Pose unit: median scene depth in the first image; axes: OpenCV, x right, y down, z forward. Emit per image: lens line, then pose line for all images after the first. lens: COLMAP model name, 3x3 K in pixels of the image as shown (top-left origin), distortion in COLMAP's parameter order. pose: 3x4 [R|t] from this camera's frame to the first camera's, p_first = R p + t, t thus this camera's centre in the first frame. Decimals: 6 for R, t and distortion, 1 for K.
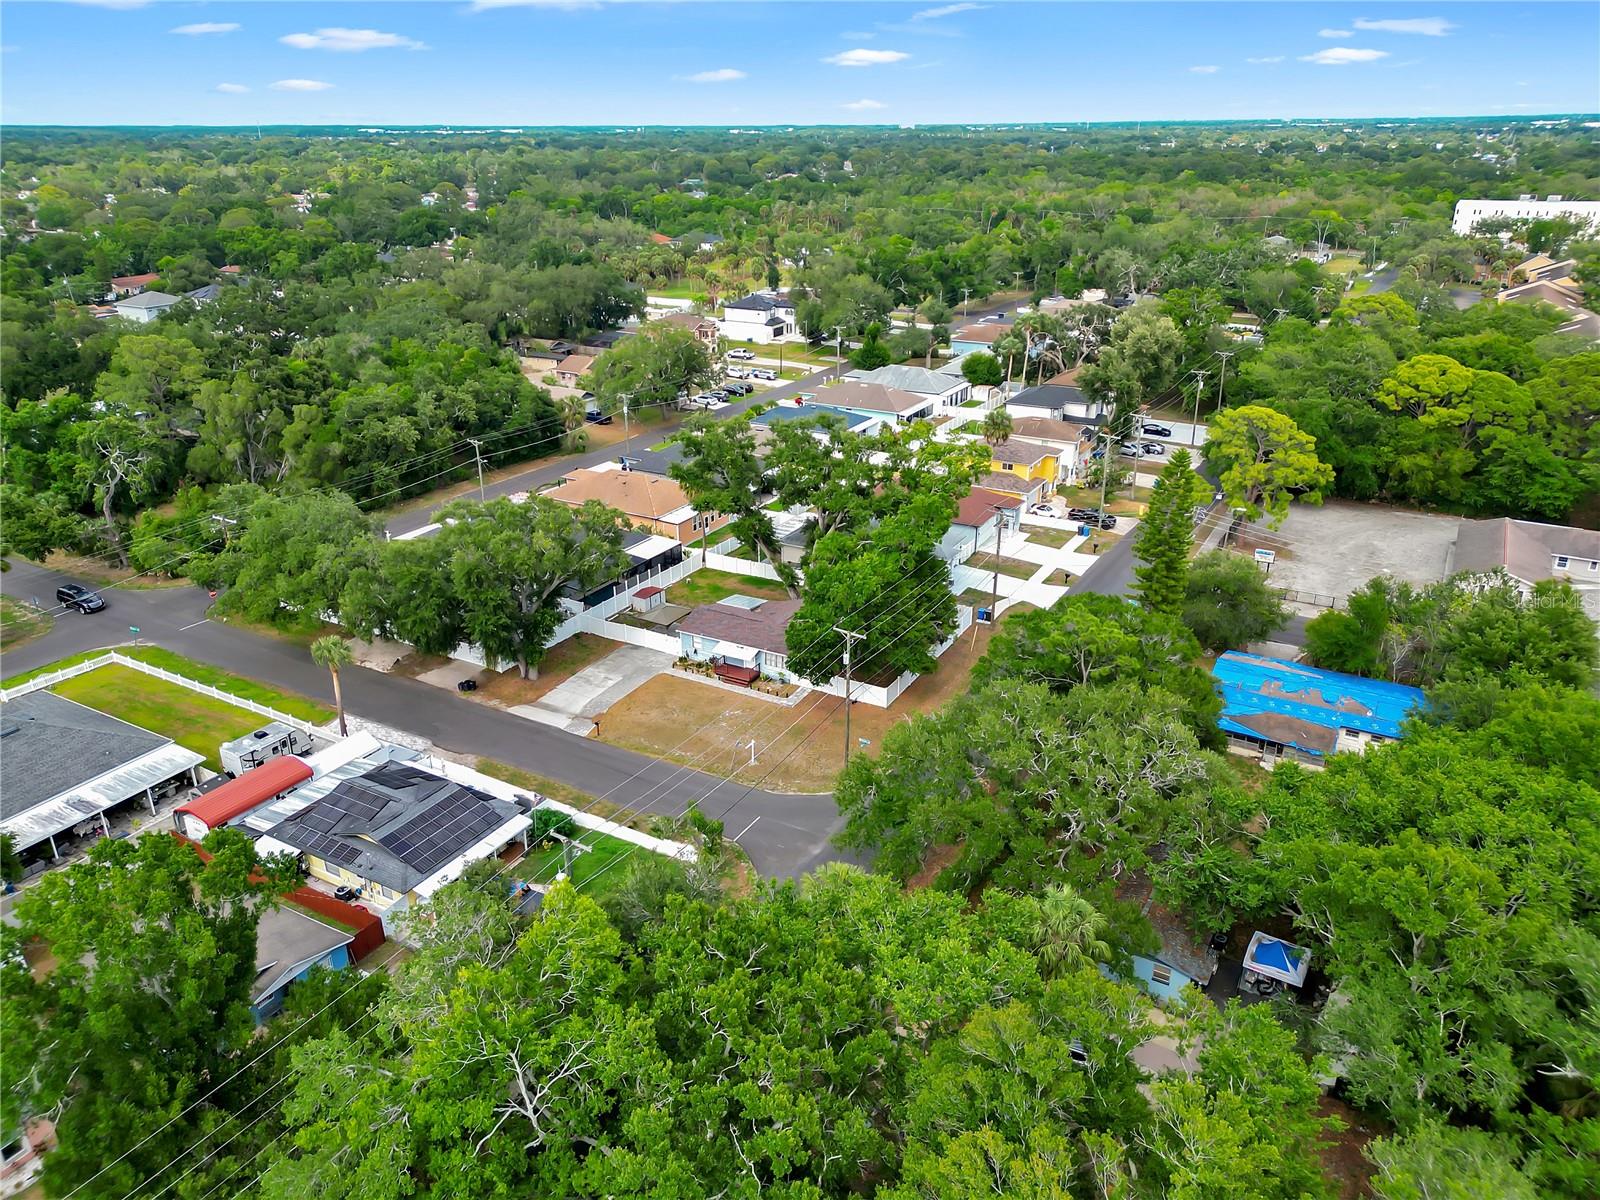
lens RADIAL K [[1127.6, 0, 800.0], [0, 1127.6, 600.0], [0, 0, 1]] dist [0.055067, -0.053562]
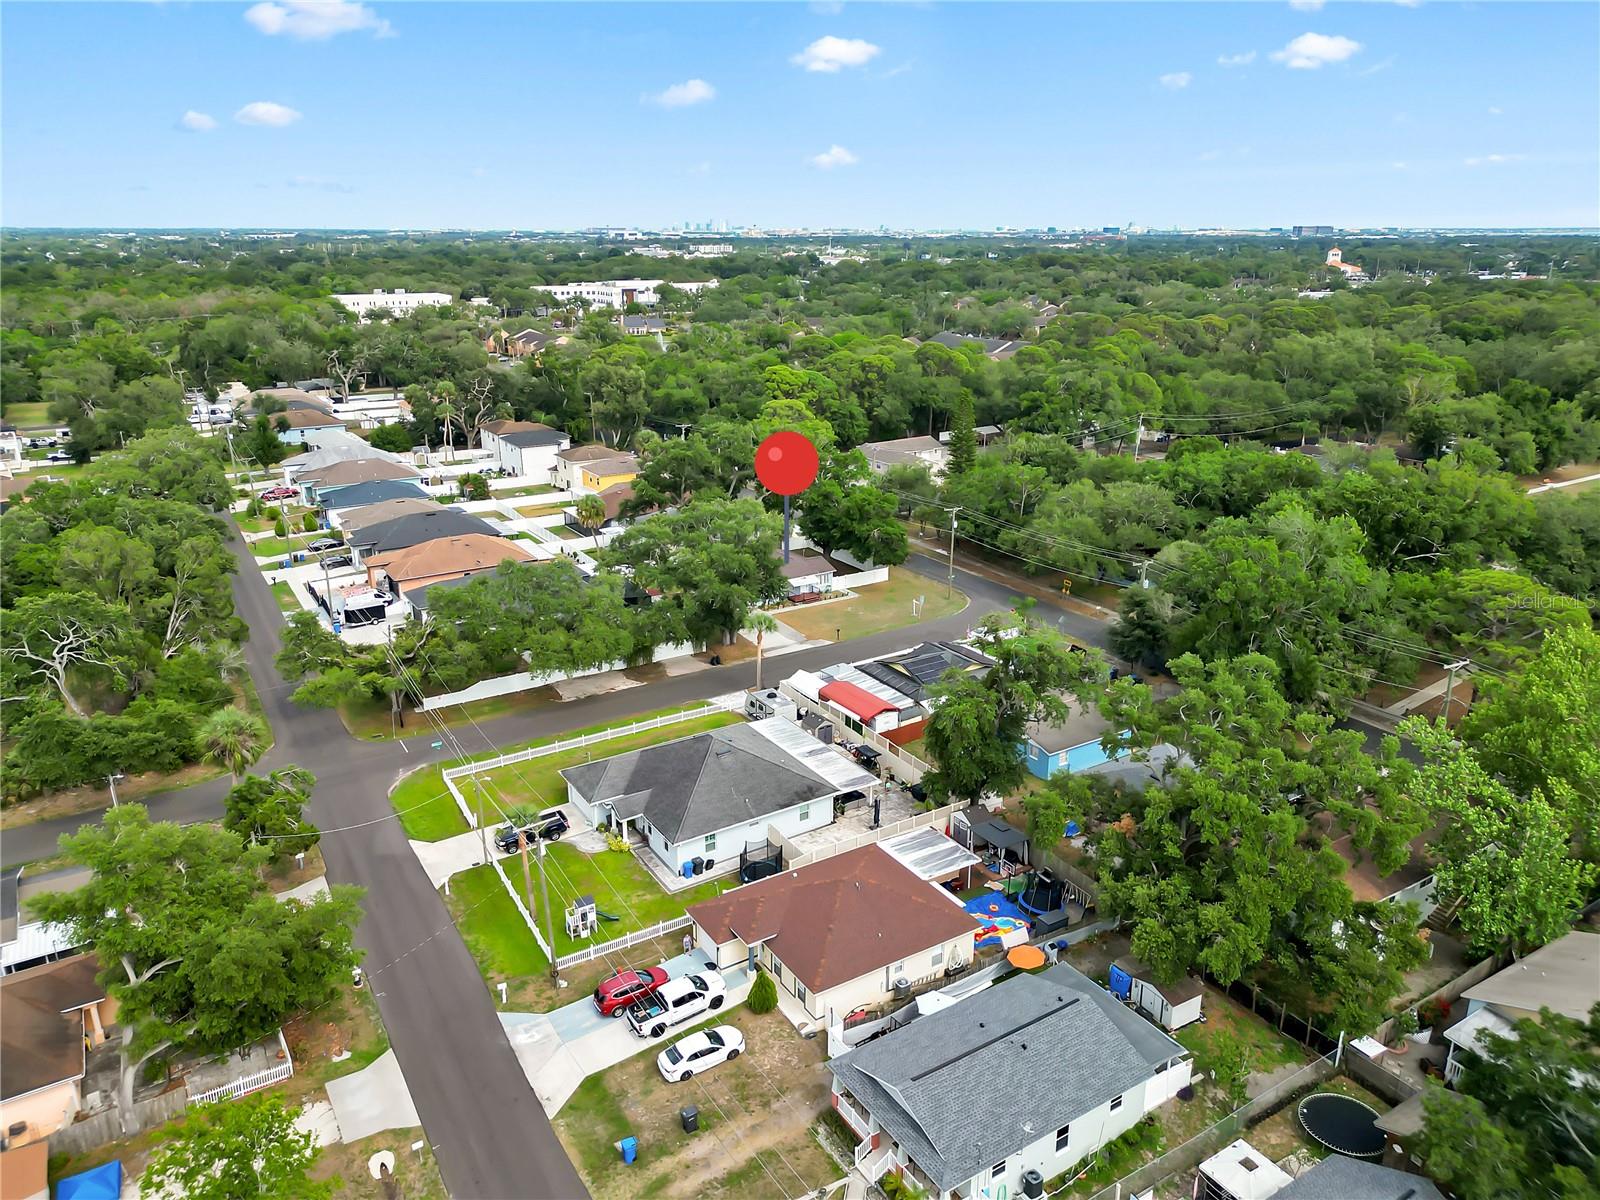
lens RADIAL K [[1127.6, 0, 800.0], [0, 1127.6, 600.0], [0, 0, 1]] dist [0.055067, -0.053562]
pose [[0.459151, -0.262834, 0.848586, -1.256391], [0.342821, 0.933660, 0.103692, -0.080237], [-0.819545, 0.243303, 0.518796, 0.269500]]
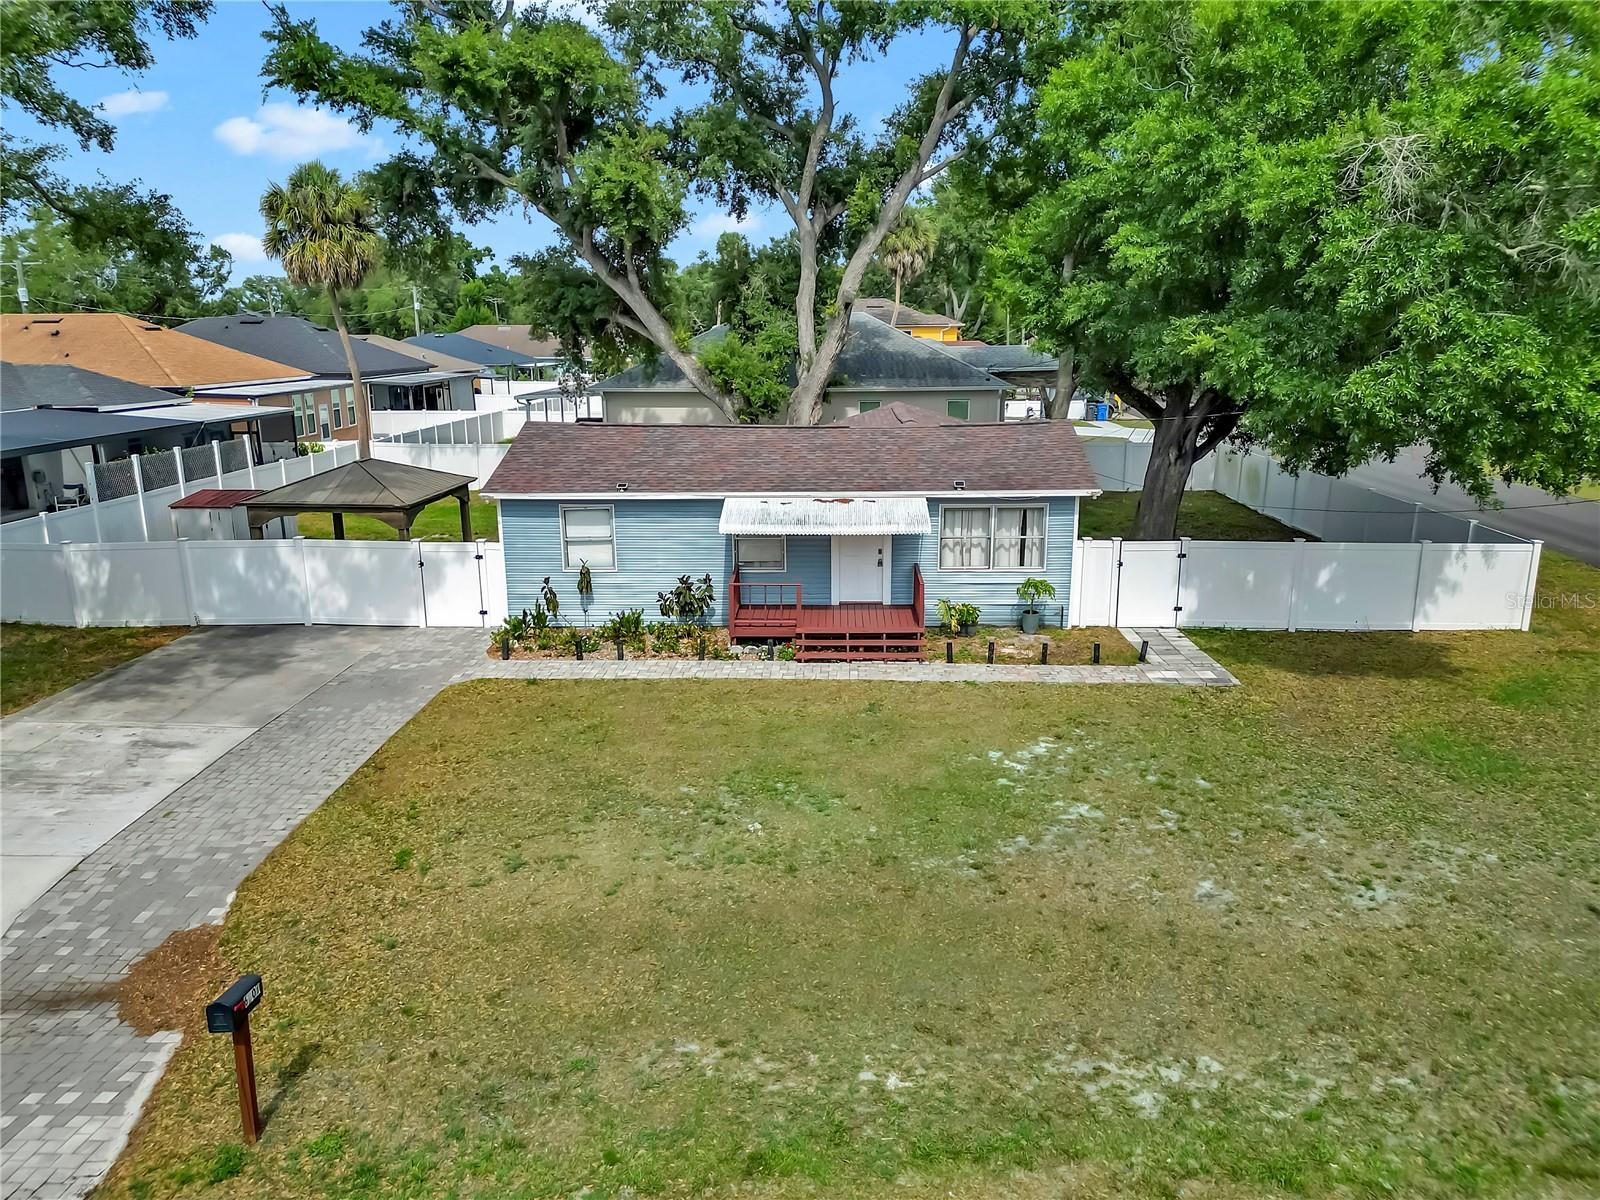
lens RADIAL K [[1127.6, 0, 800.0], [0, 1127.6, 600.0], [0, 0, 1]] dist [0.055067, -0.053562]
pose [[0.879734, -0.100083, 0.464813, -0.163273], [0.175027, 0.977115, -0.120876, 0.086119], [-0.442079, 0.187694, 0.877119, 0.803813]]
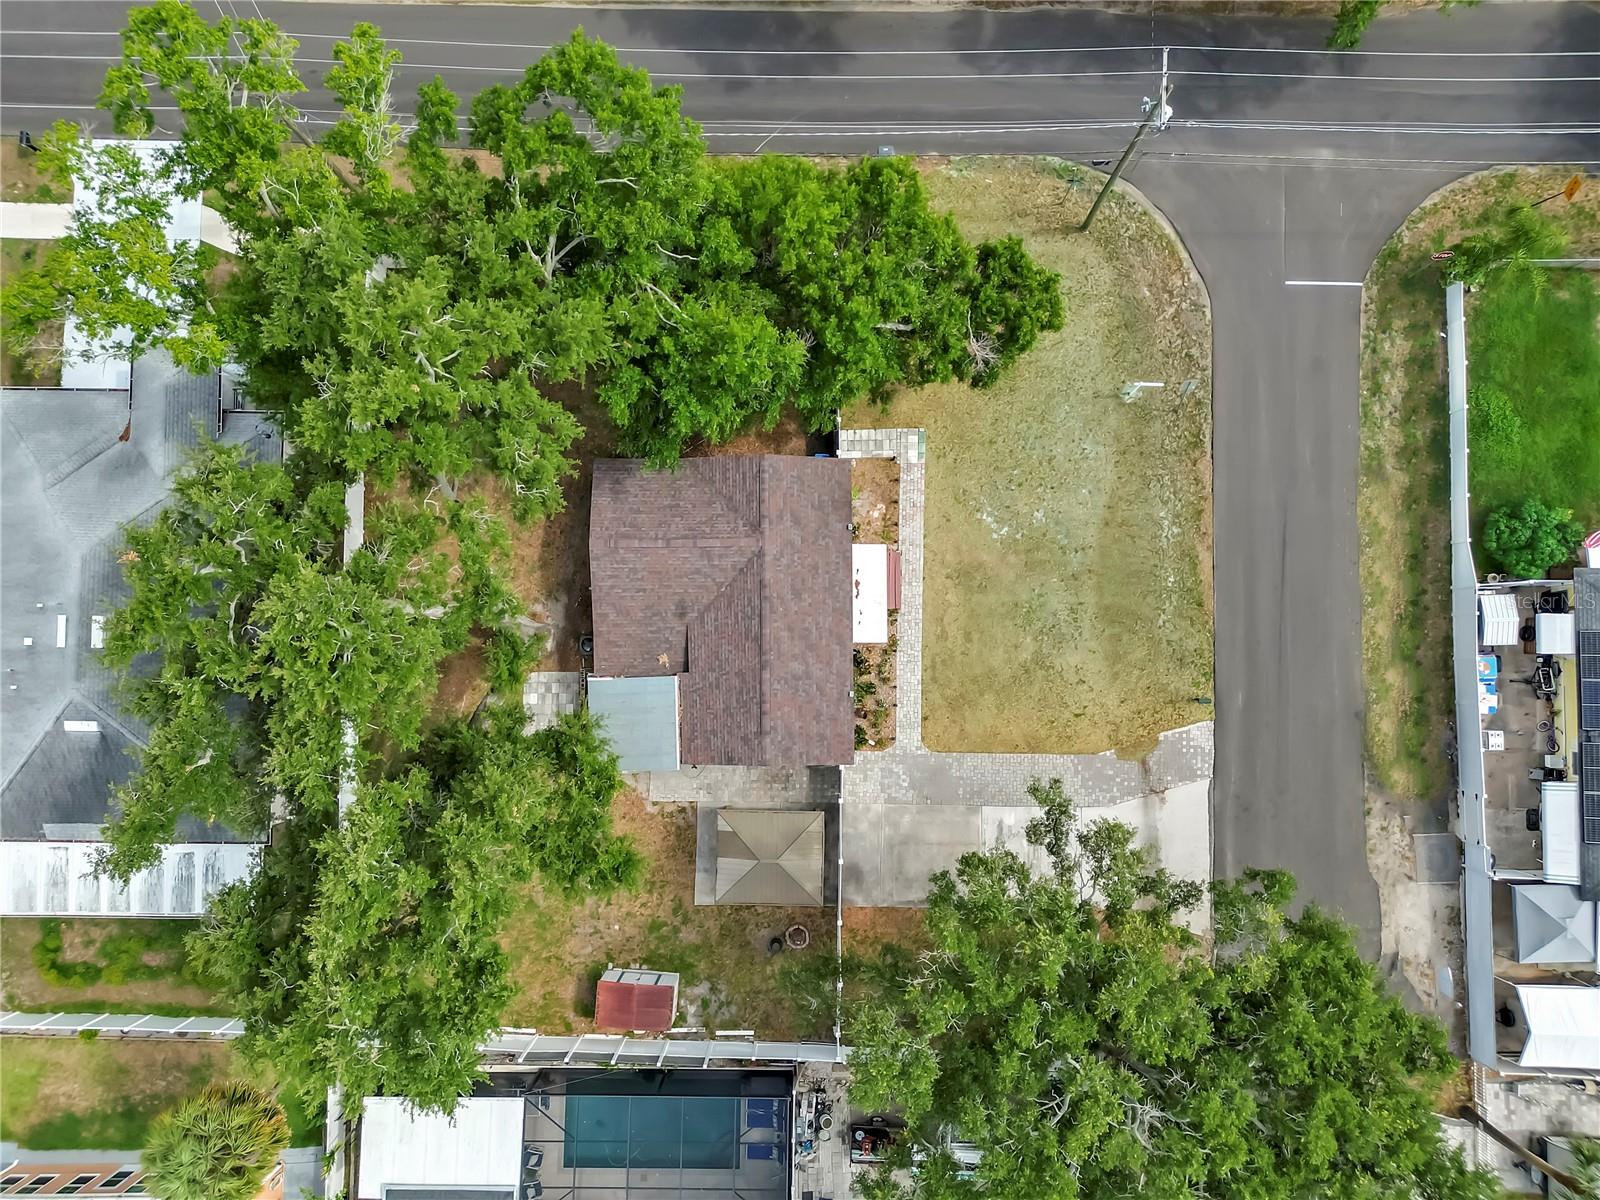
lens RADIAL K [[1127.6, 0, 800.0], [0, 1127.6, 600.0], [0, 0, 1]] dist [0.055067, -0.053562]
pose [[-0.505414, -0.860396, 0.065383, -0.074468], [0.355378, -0.138510, 0.924403, -0.386879], [-0.786297, 0.490442, 0.375771, 0.840899]]
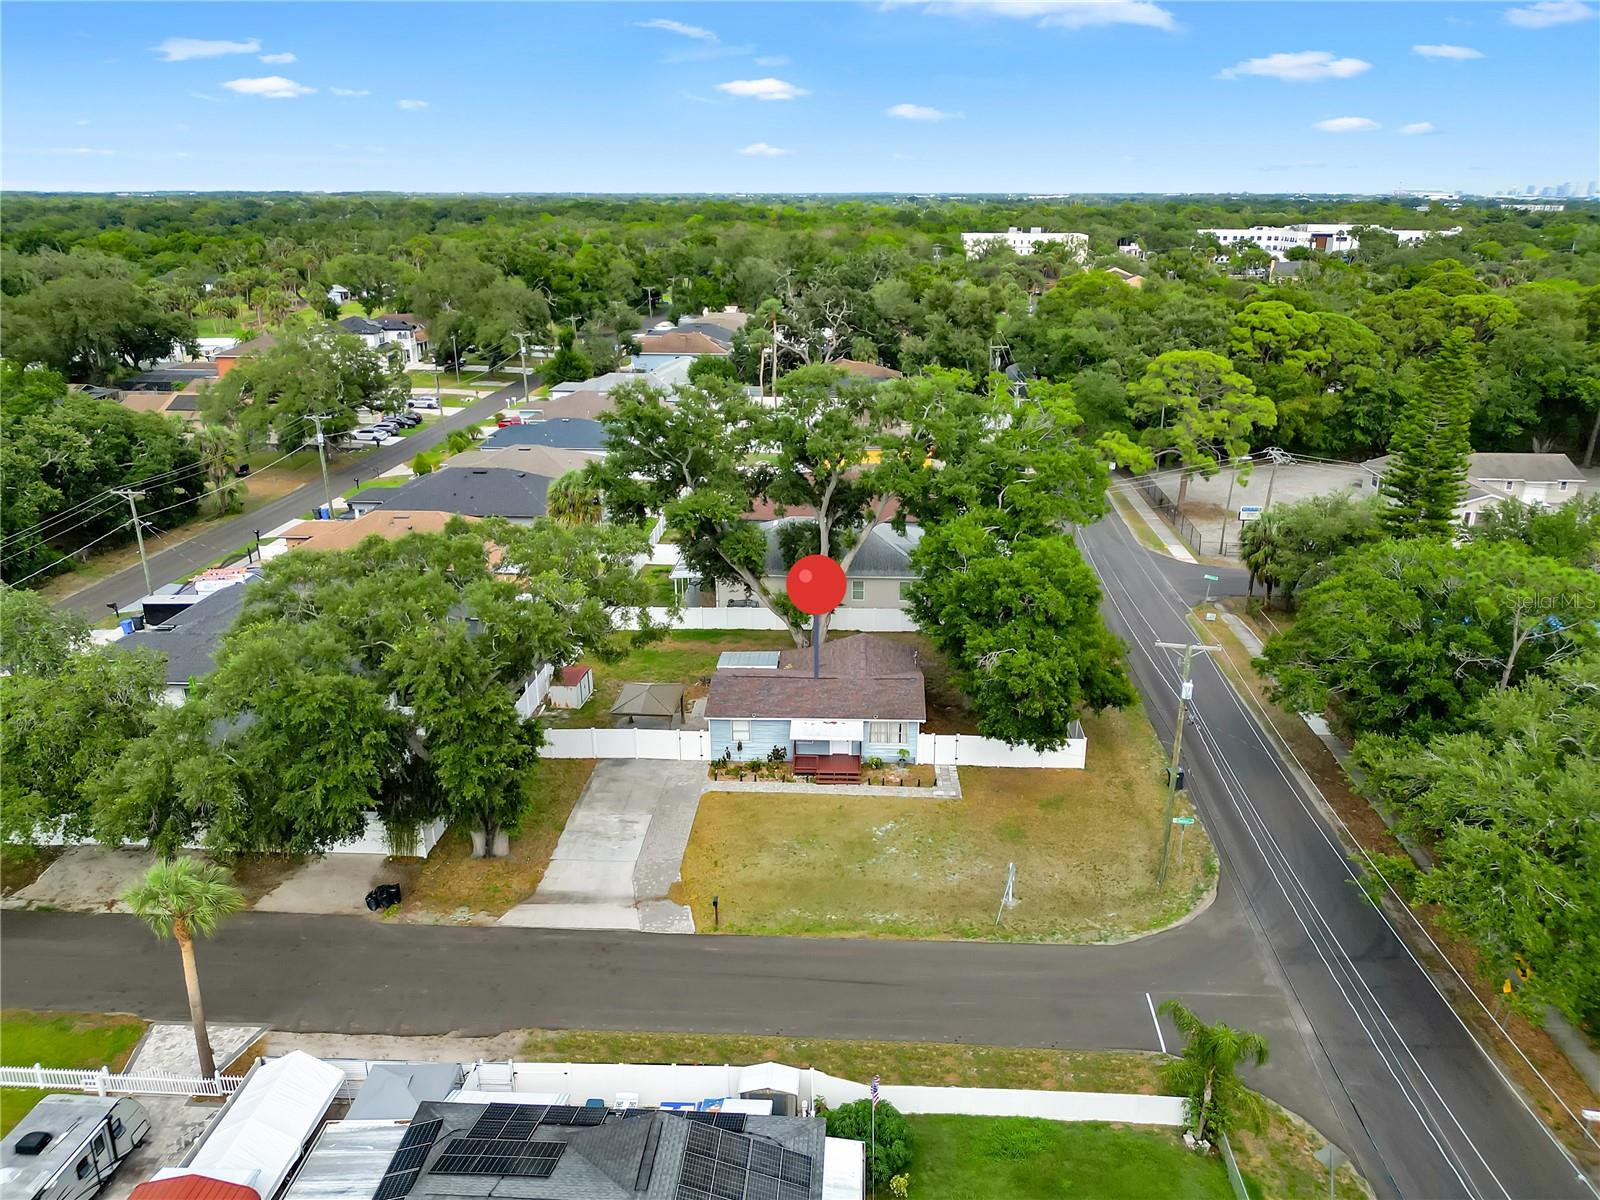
lens RADIAL K [[1127.6, 0, 800.0], [0, 1127.6, 600.0], [0, 0, 1]] dist [0.055067, -0.053562]
pose [[0.890720, -0.141108, 0.432095, -0.326223], [0.167028, 0.985697, -0.022415, -0.014415], [-0.422752, 0.092137, 0.901550, 0.432101]]
